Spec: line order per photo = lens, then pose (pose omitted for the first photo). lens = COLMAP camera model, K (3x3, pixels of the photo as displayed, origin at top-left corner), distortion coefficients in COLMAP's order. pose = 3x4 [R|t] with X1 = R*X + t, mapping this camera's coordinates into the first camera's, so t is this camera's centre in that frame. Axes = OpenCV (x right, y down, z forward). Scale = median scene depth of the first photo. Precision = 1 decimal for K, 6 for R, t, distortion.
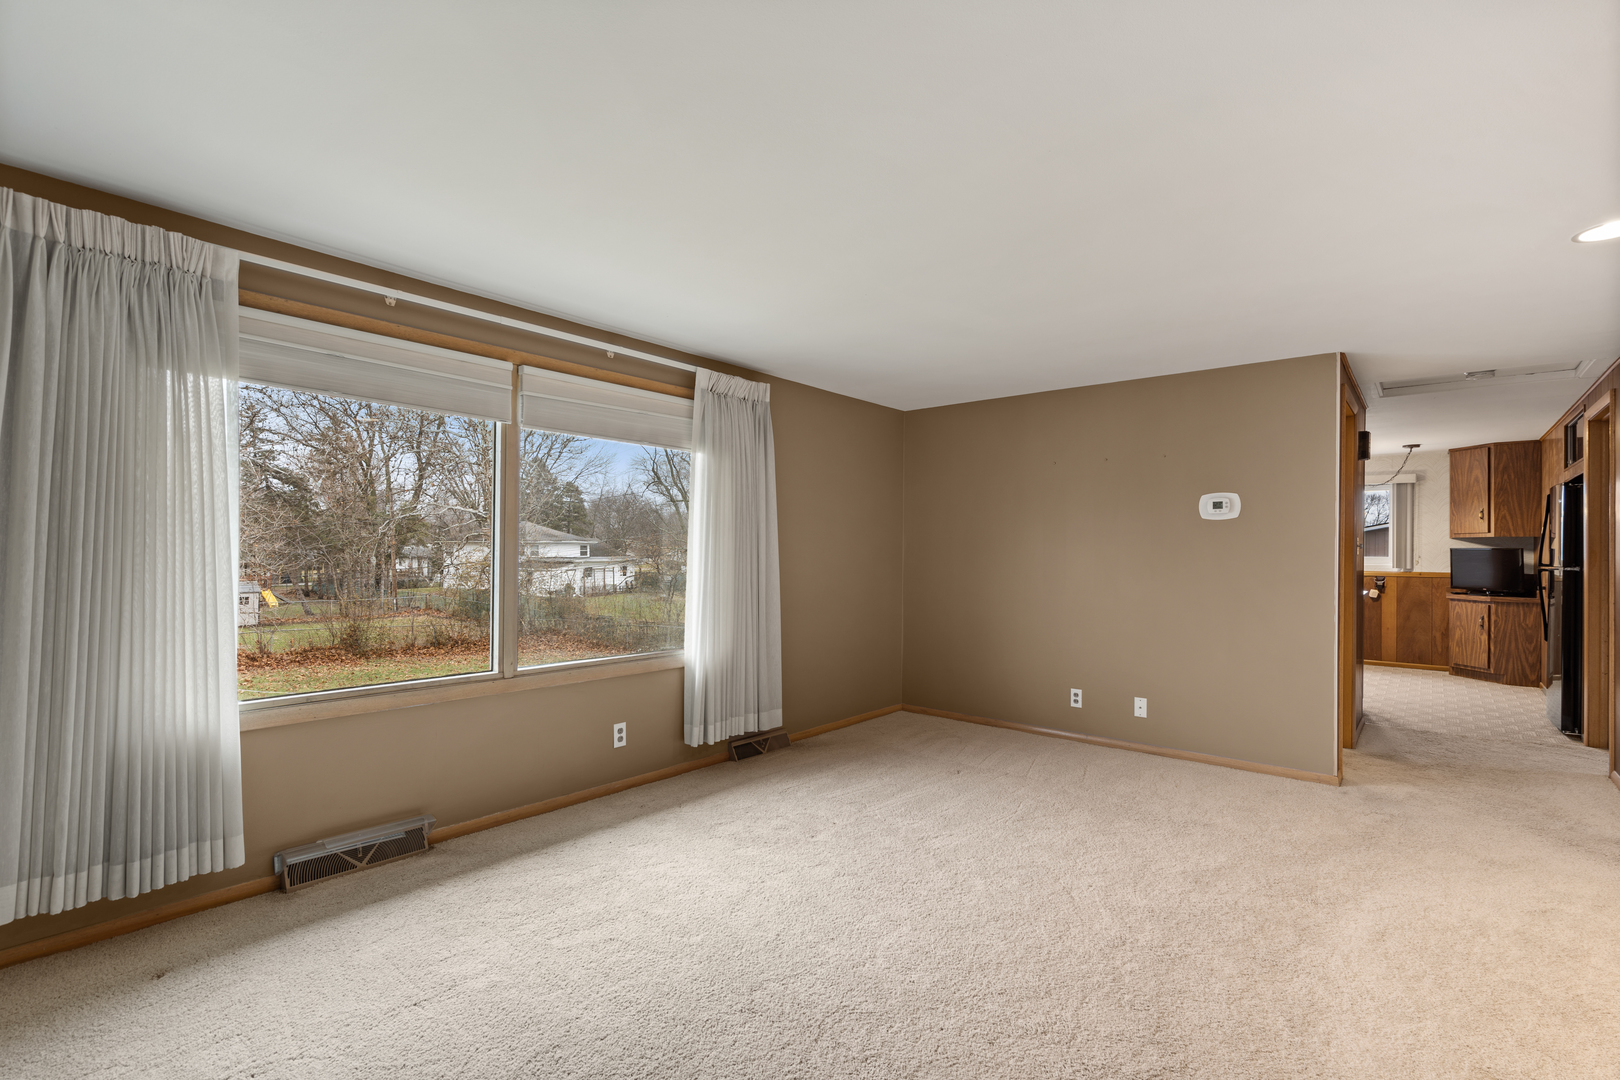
lens RADIAL K [[736.2, 0, 809.0], [0, 736.2, 544.3], [0, 0, 1]] dist [-0.004014, 0.000806]
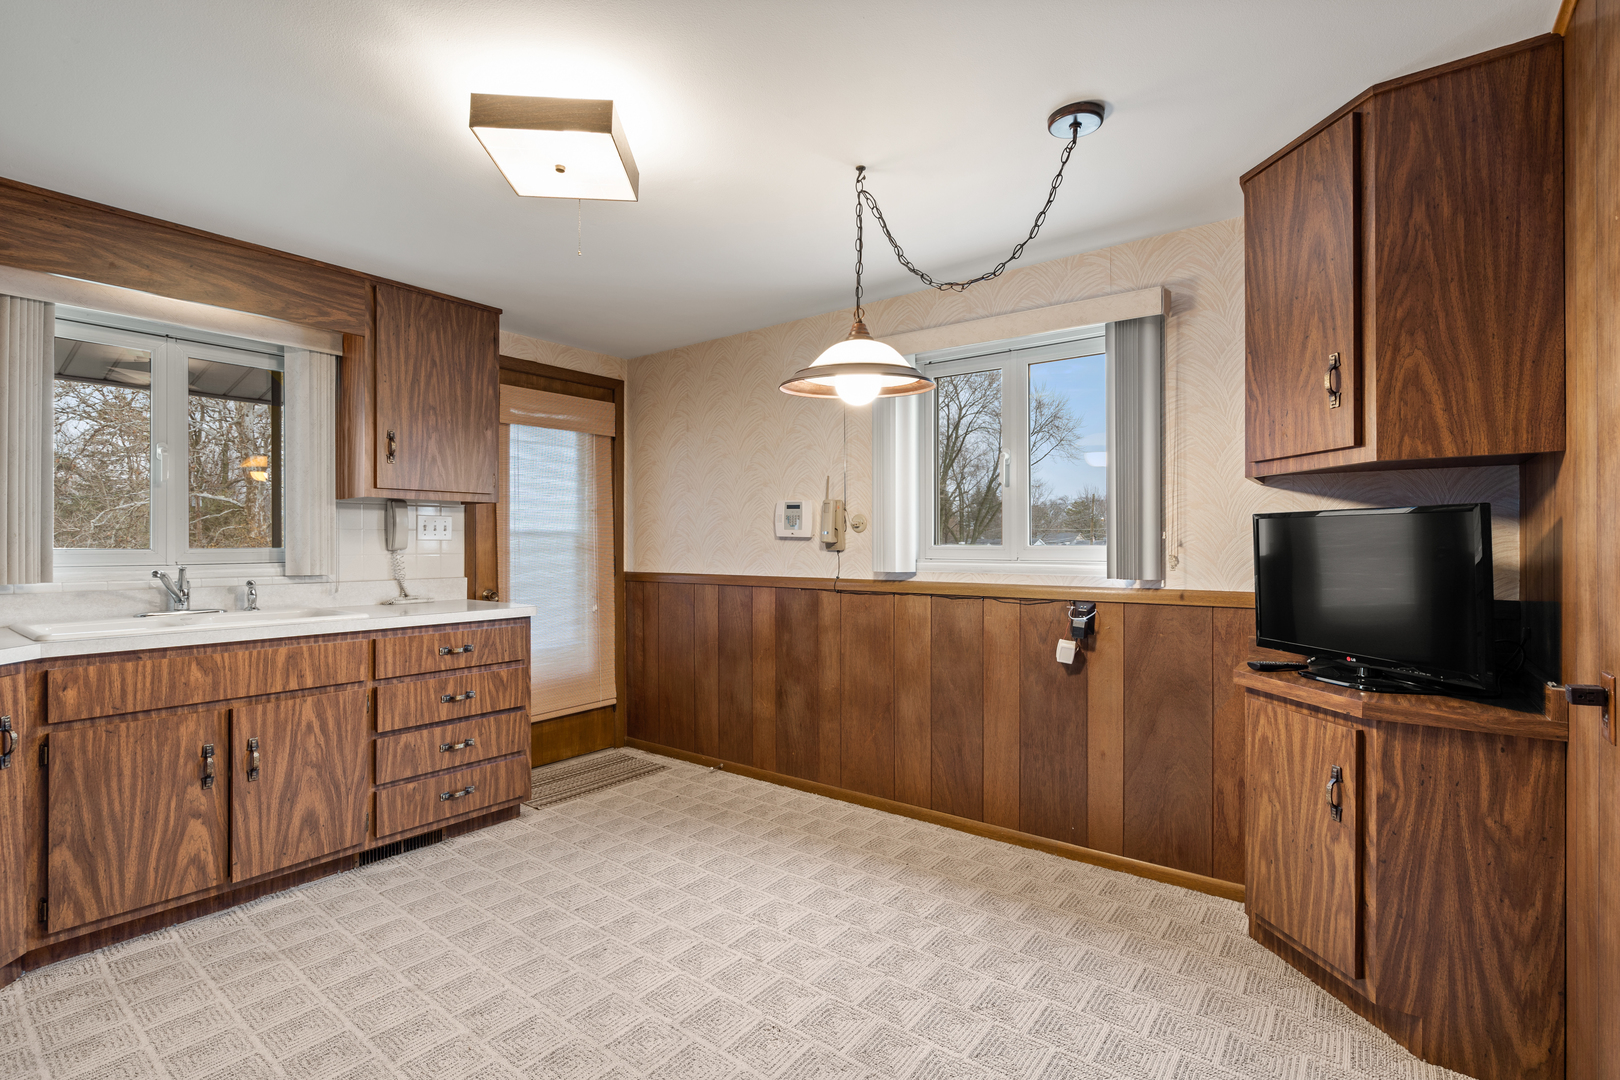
lens RADIAL K [[736.2, 0, 811.3], [0, 736.2, 541.5], [0, 0, 1]] dist [-0.004014, 0.000806]
pose [[0.999391, -0.010384, 0.033322, 0.707226], [0.010159, 0.999925, 0.006897, 0.012951], [-0.033392, -0.006555, 0.999421, 0.730180]]
